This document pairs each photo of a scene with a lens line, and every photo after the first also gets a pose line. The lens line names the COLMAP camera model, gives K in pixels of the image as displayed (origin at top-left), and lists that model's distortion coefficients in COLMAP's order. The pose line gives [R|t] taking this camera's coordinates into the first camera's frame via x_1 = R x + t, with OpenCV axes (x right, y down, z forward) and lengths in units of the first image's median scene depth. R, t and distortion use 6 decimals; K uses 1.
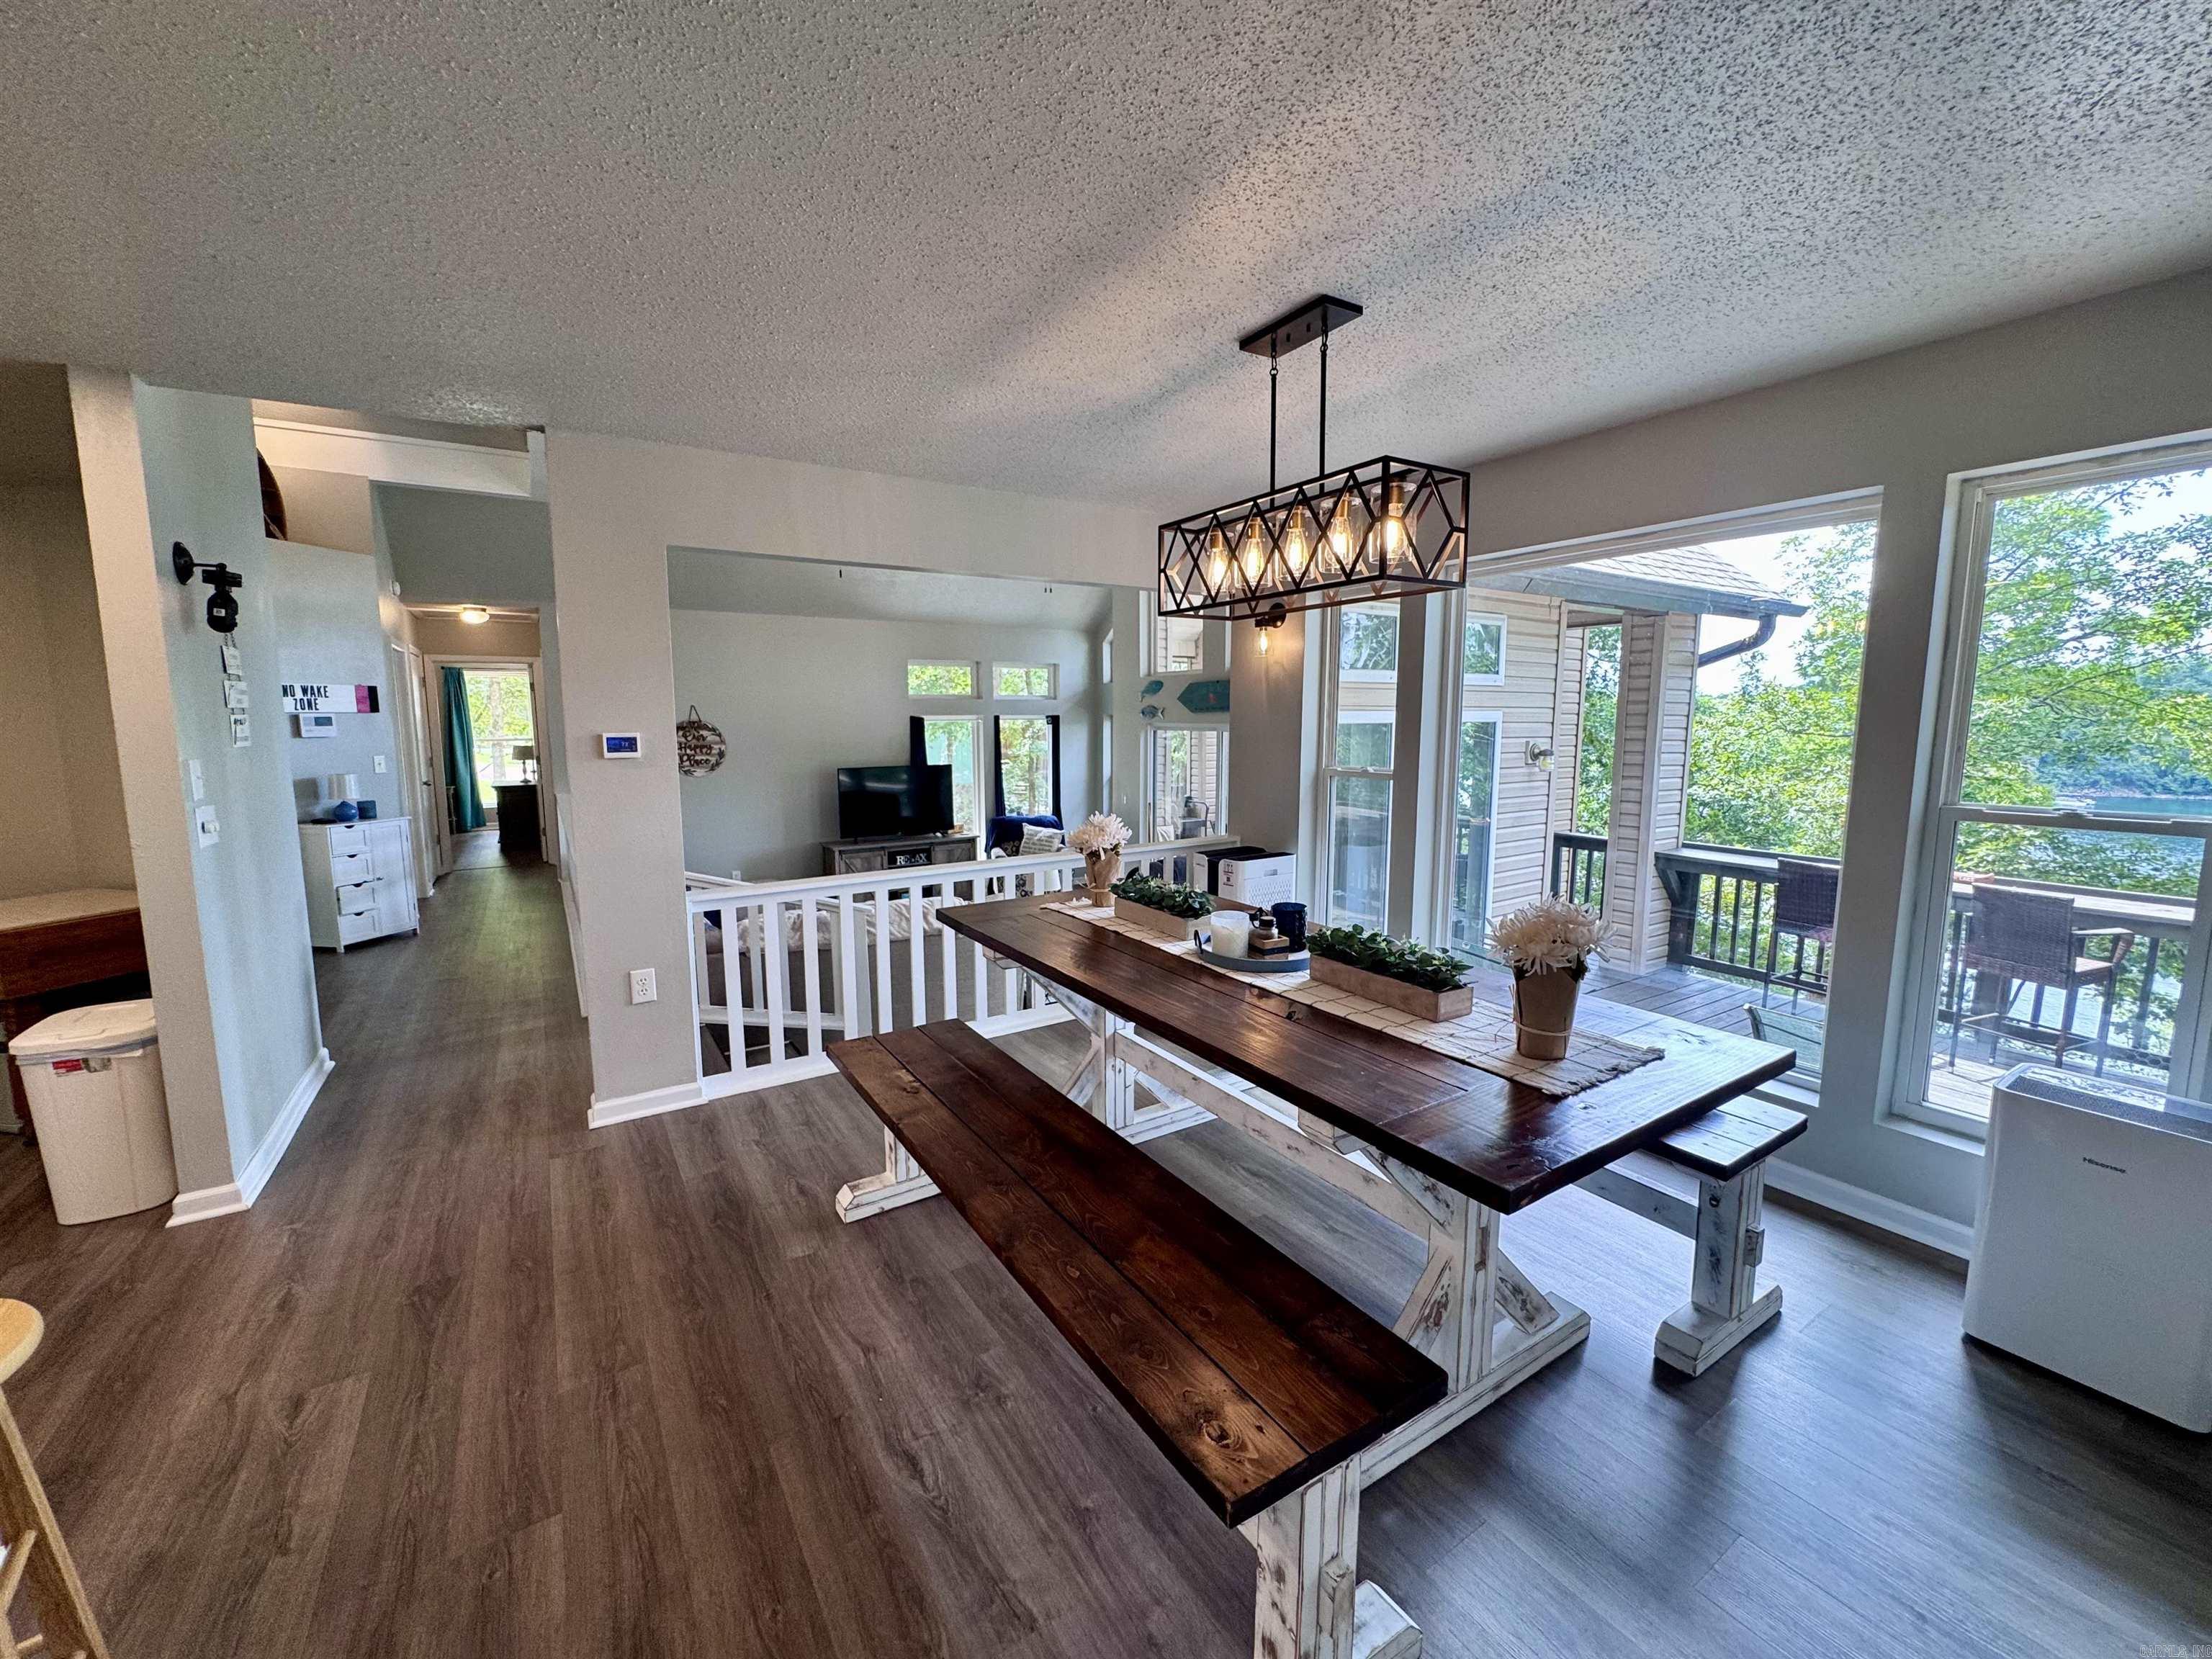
lens RADIAL K [[881.1, 0, 1100.9], [0, 881.1, 829.2], [0, 0, 1]] dist [-0.004637, 0.000399]
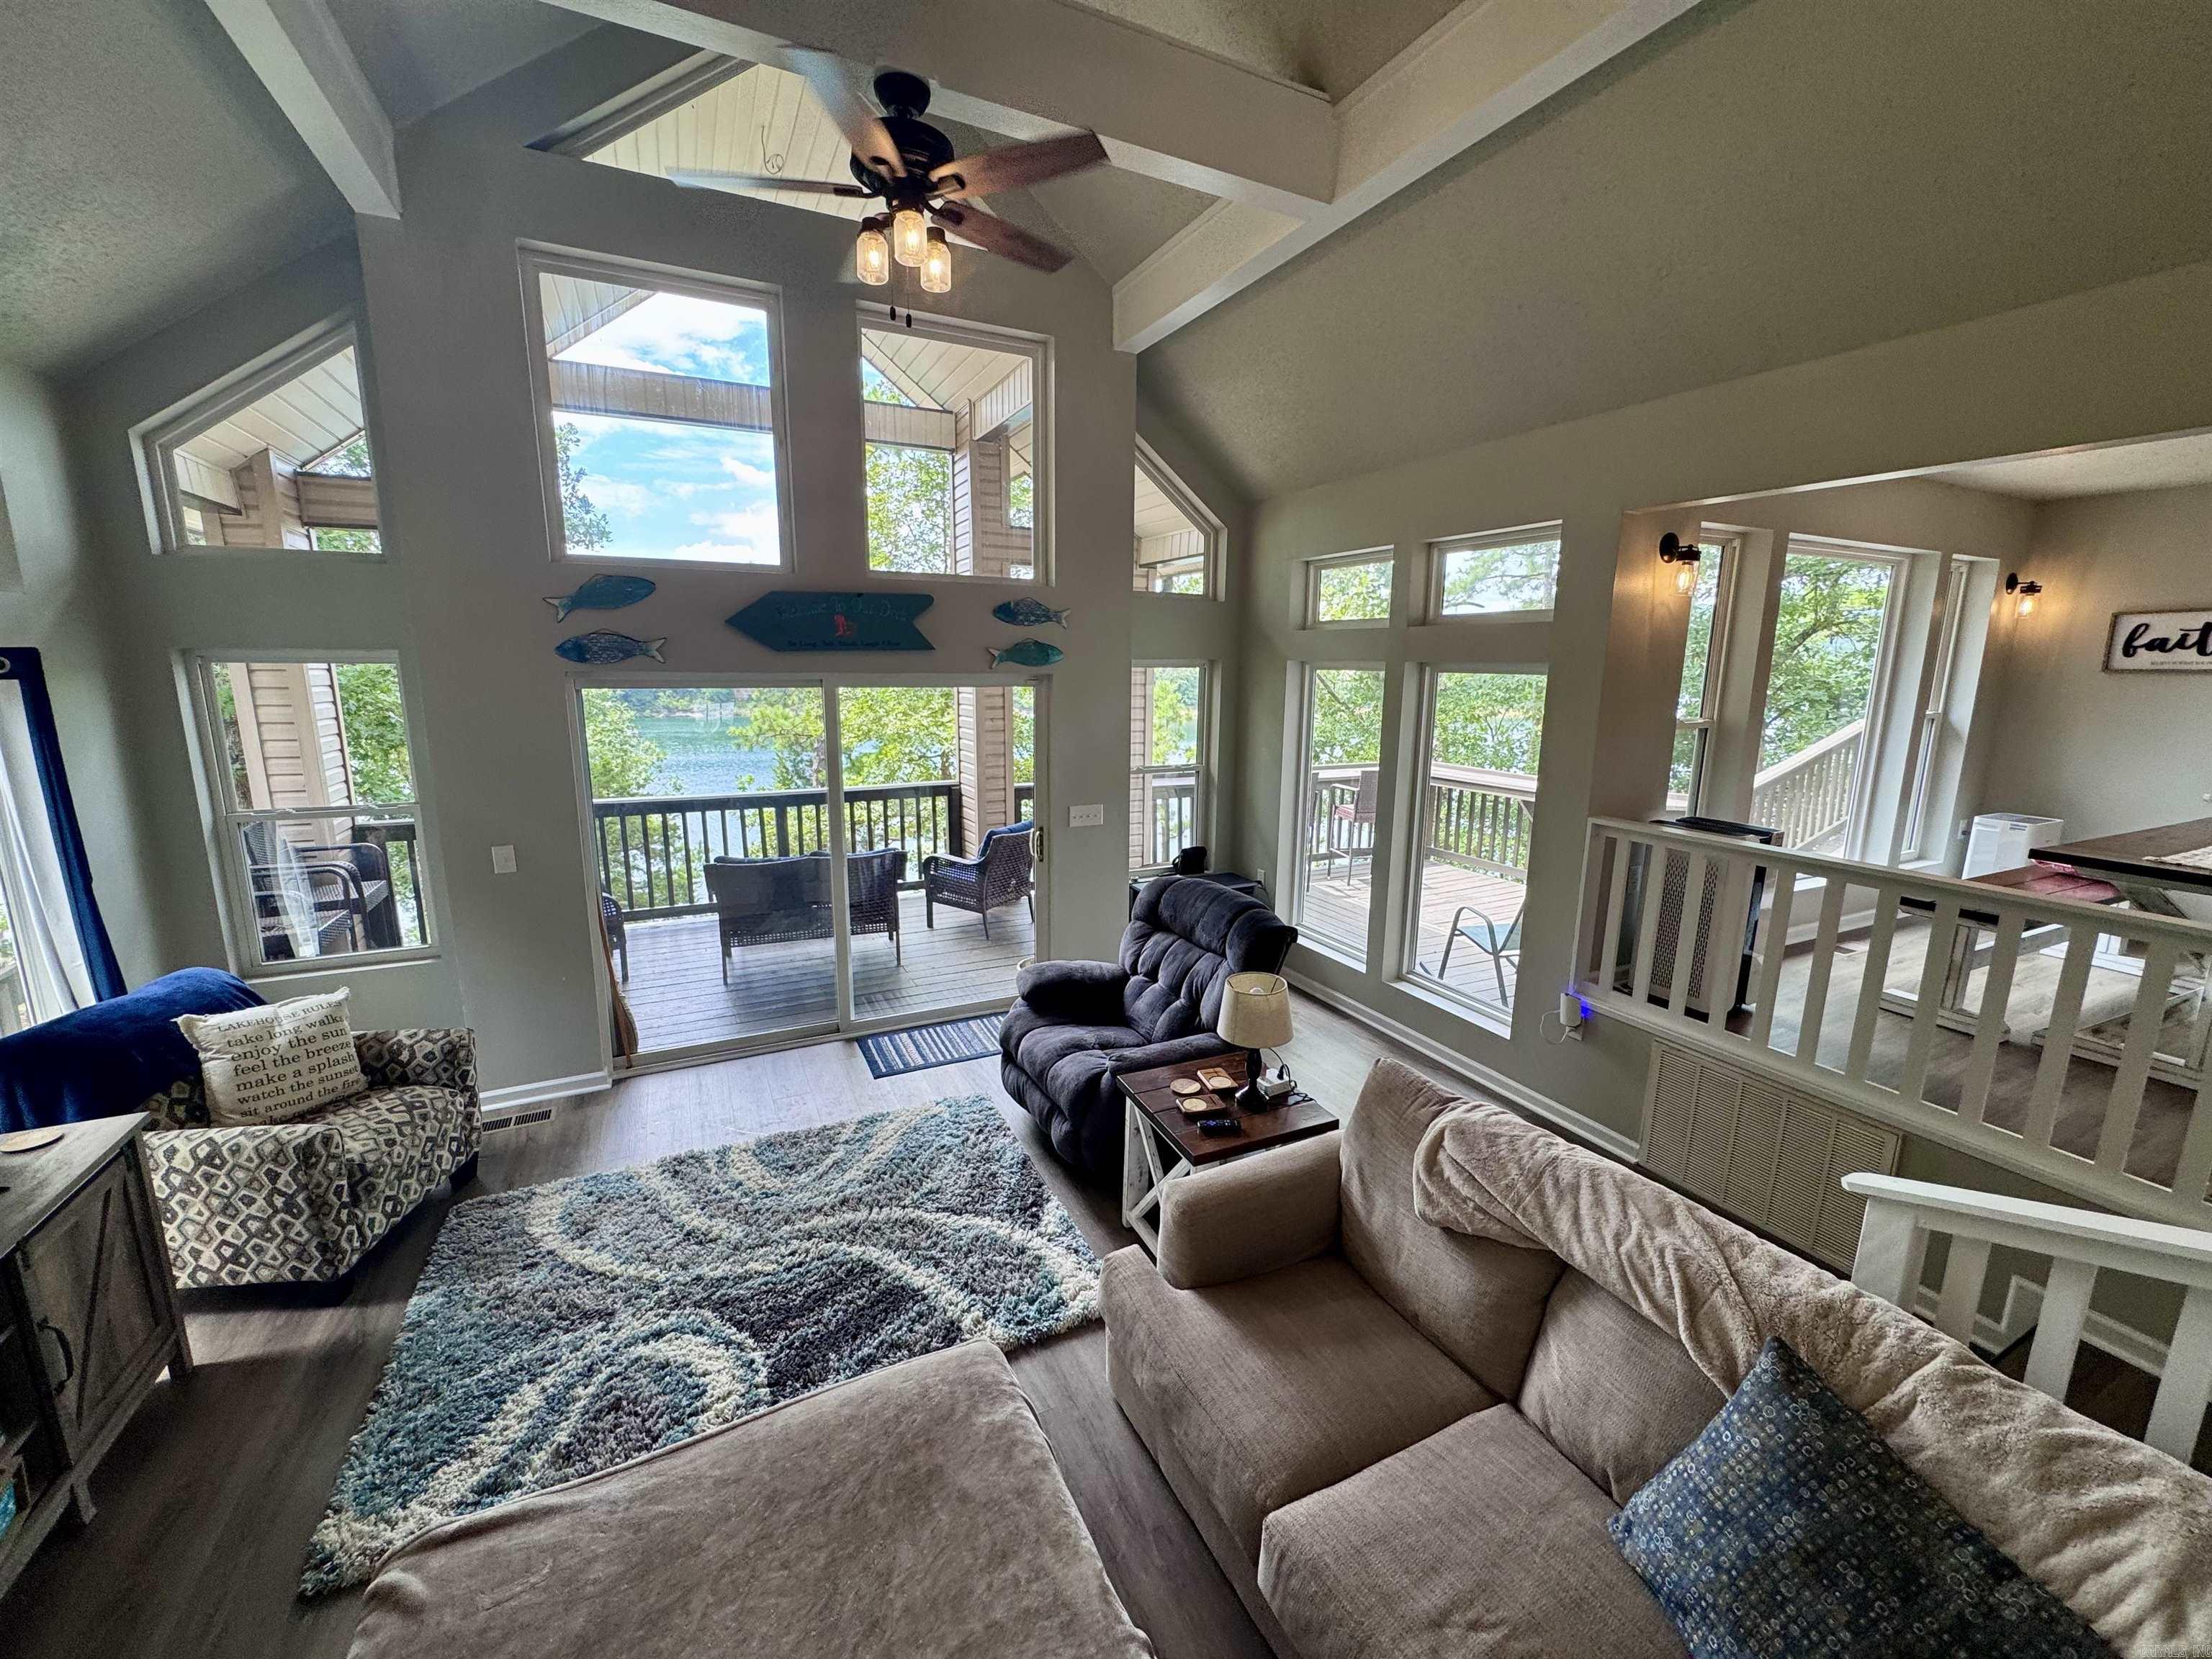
lens RADIAL K [[881.1, 0, 1102.2], [0, 881.1, 829.1], [0, 0, 1]] dist [-0.004637, 0.000399]
pose [[0.110137, -0.182955, 0.976933, -0.740249], [0.117011, 0.978464, 0.170050, -0.185089], [-0.987005, 0.095583, 0.129173, 1.455588]]
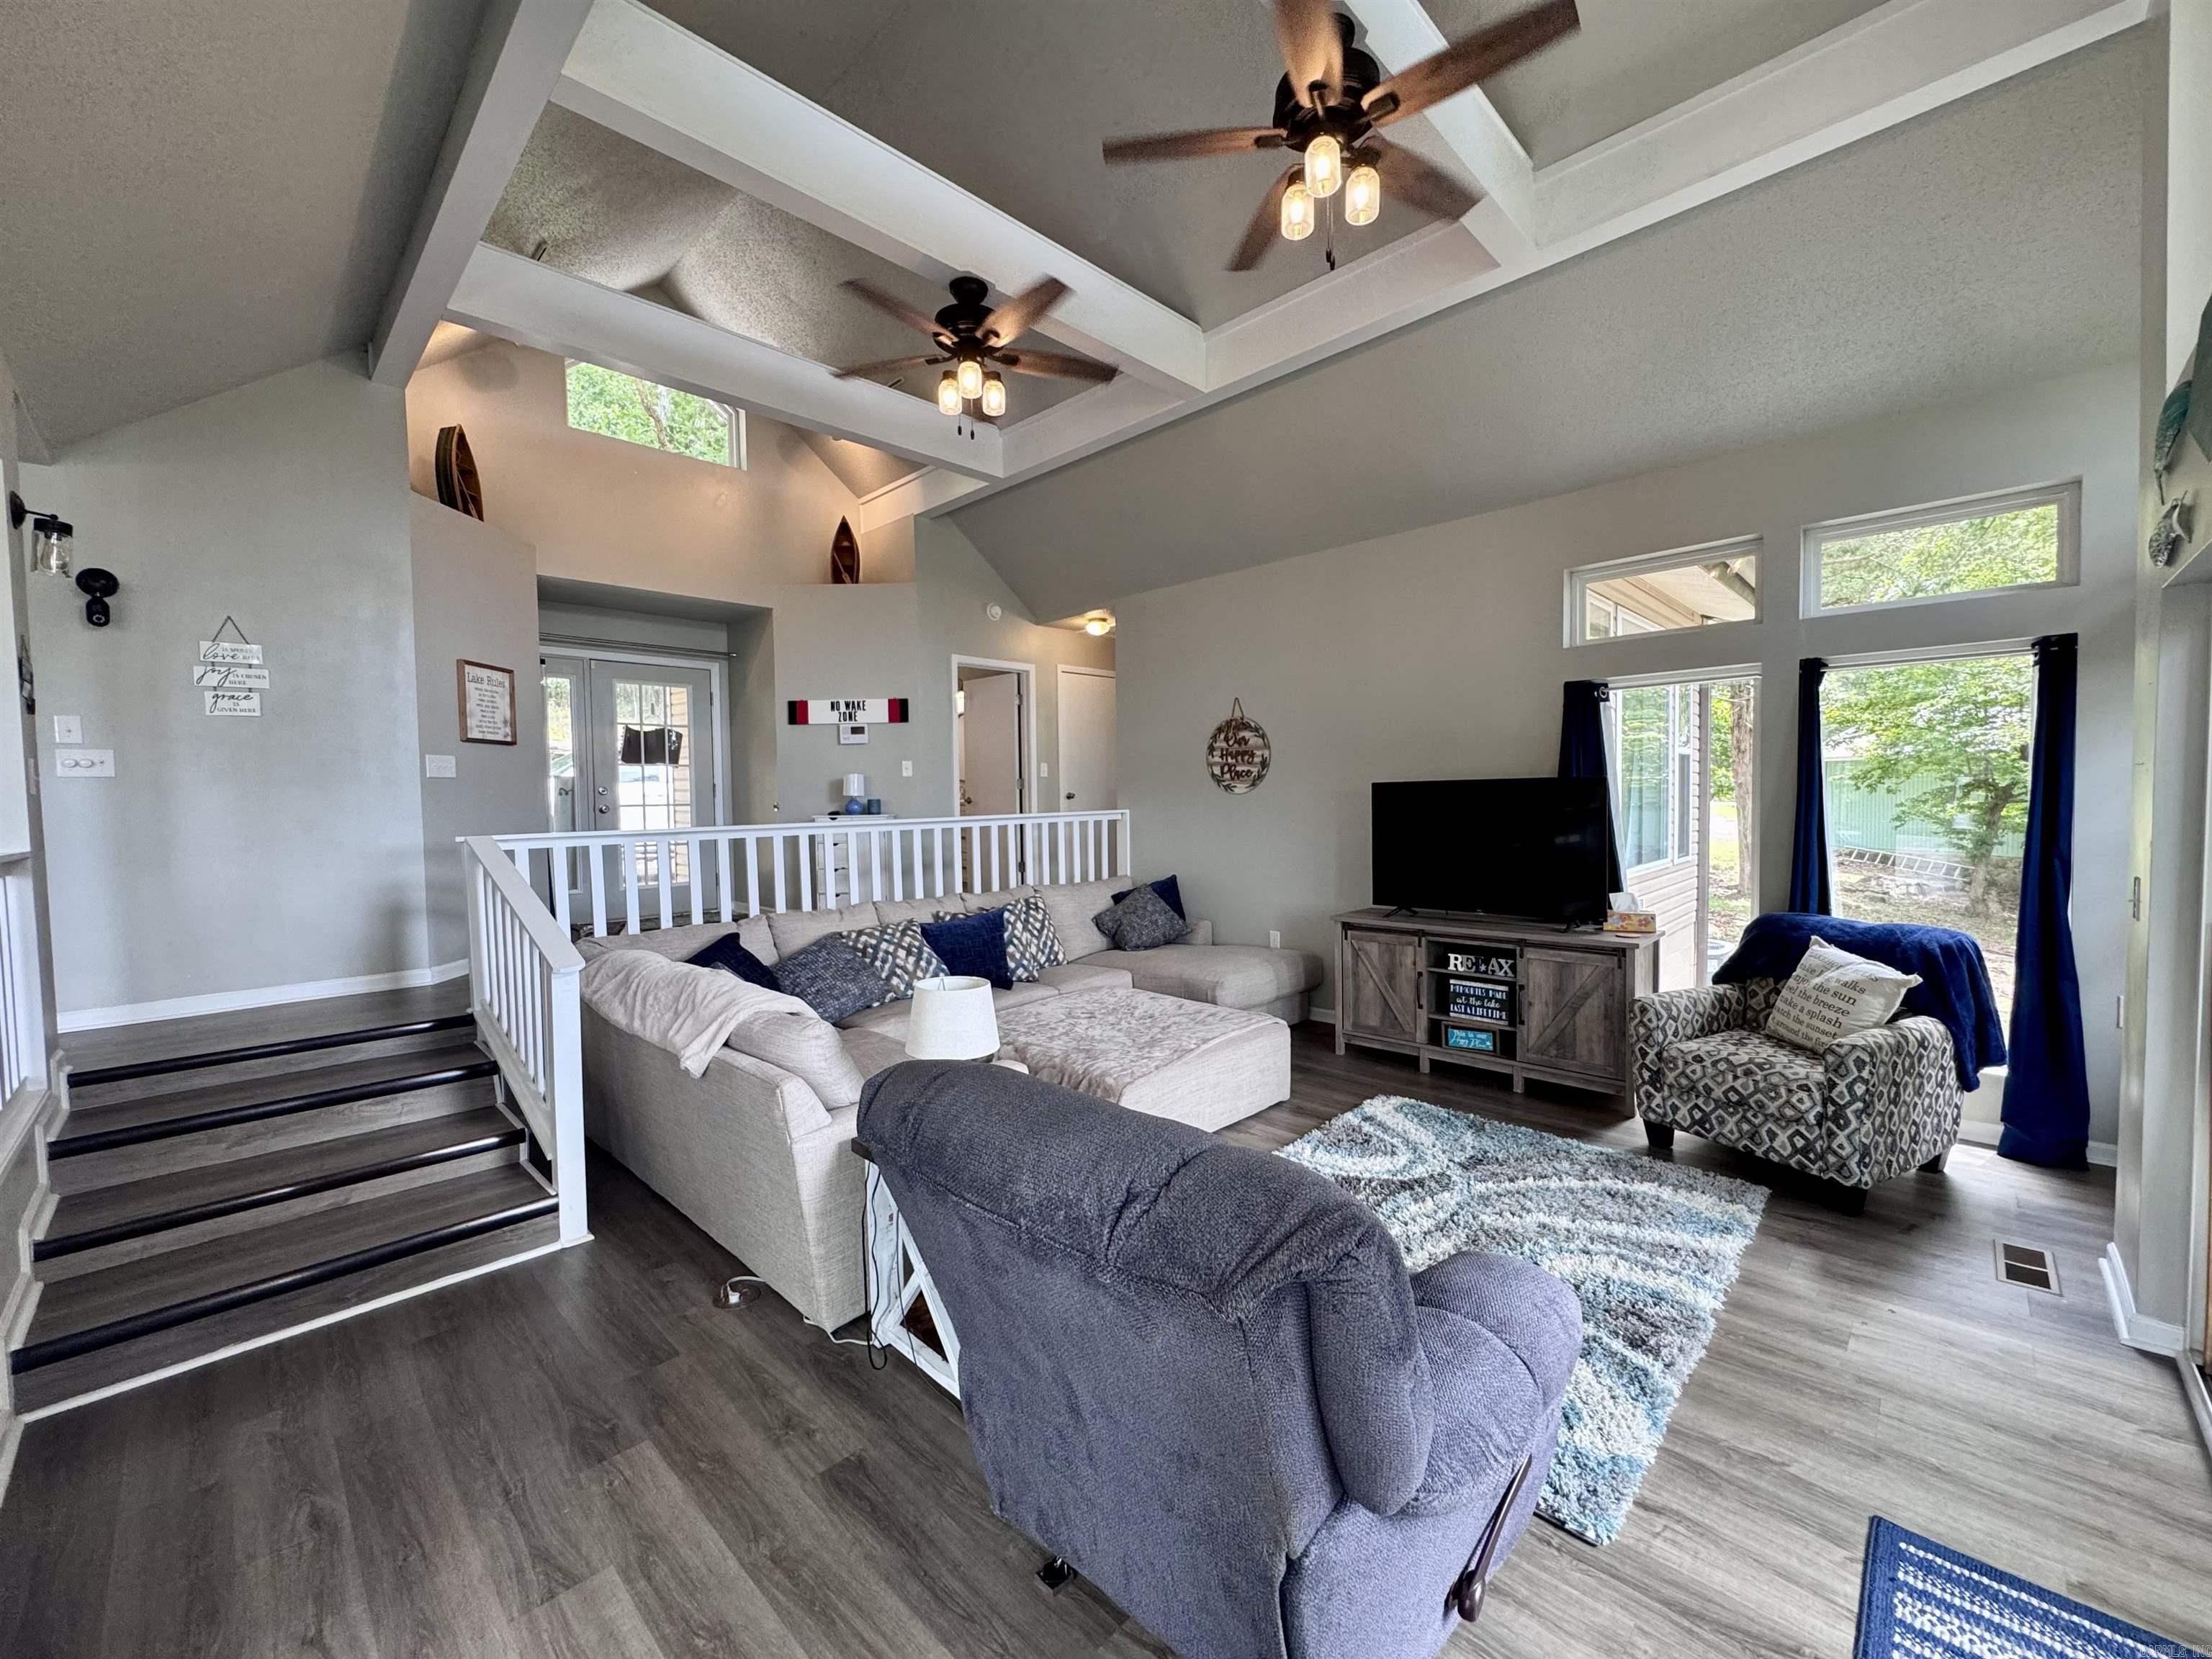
lens RADIAL K [[881.1, 0, 1098.4], [0, 881.1, 831.9], [0, 0, 1]] dist [-0.004637, 0.000399]
pose [[0.225293, 0.041998, -0.973385, 0.454587], [-0.105517, 0.994246, 0.018476, -0.056814], [0.968560, 0.098546, 0.228428, 1.392696]]
